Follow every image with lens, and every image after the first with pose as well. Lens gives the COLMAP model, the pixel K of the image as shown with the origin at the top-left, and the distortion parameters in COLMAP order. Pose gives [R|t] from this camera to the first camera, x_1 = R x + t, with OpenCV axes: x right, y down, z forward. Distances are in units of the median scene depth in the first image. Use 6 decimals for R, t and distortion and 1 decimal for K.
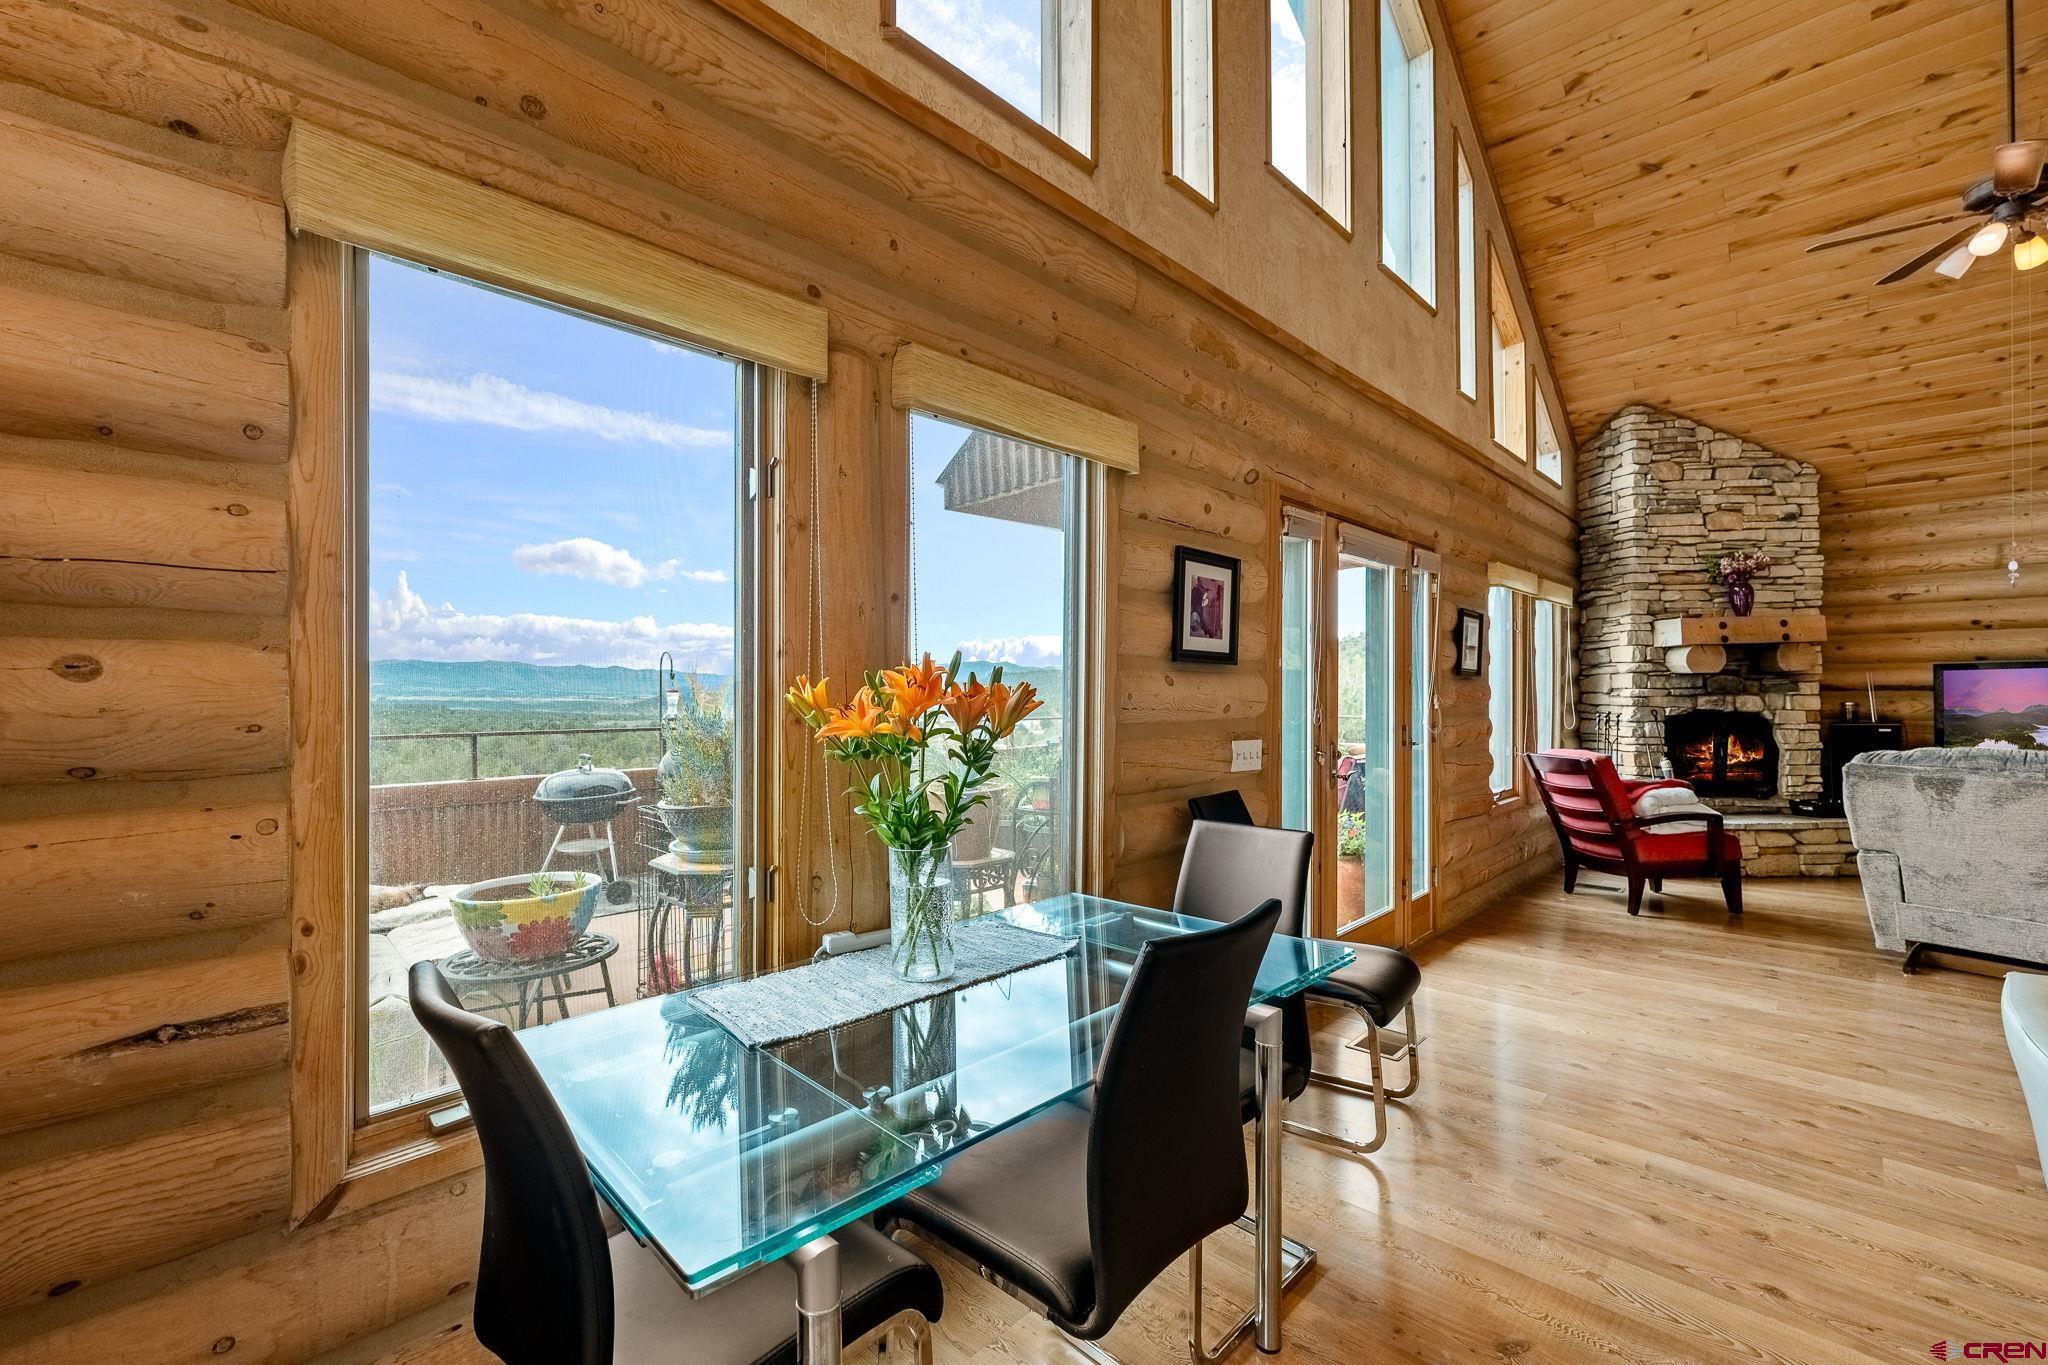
lens RADIAL K [[871.3, 0, 1018.1], [0, 871.3, 697.8], [0, 0, 1]] dist [0.001248, 0.000933]
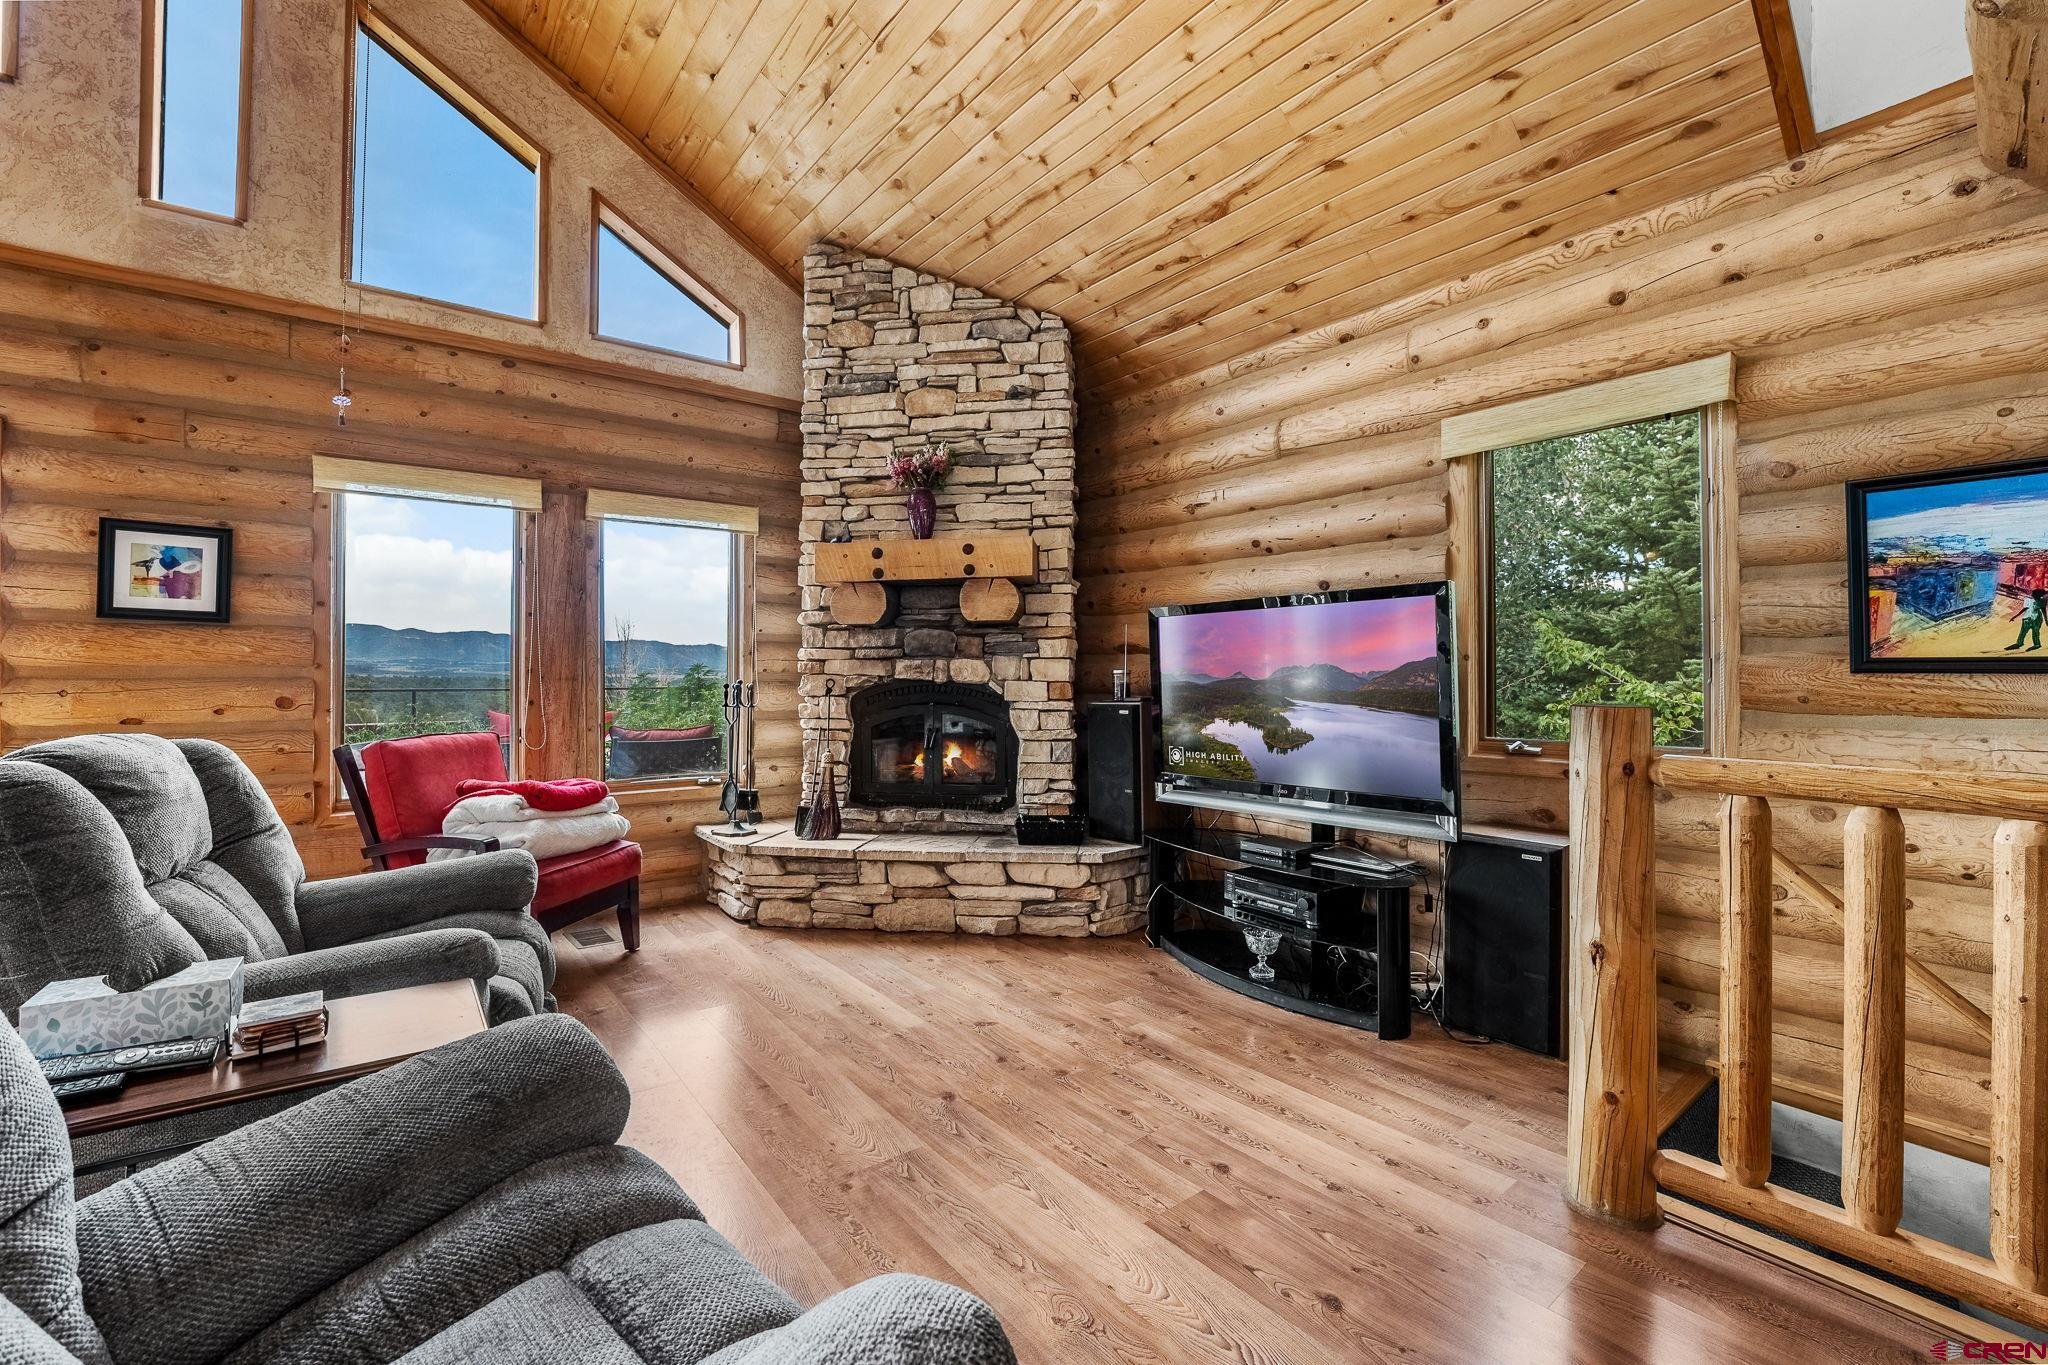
lens RADIAL K [[871.3, 0, 1027.2], [0, 871.3, 666.6], [0, 0, 1]] dist [0.001248, 0.000933]
pose [[0.990194, 0.006536, -0.139543, 0.980875], [-0.008426, 0.999881, -0.012958, 0.011961], [0.139442, 0.014007, 0.990131, 0.338038]]
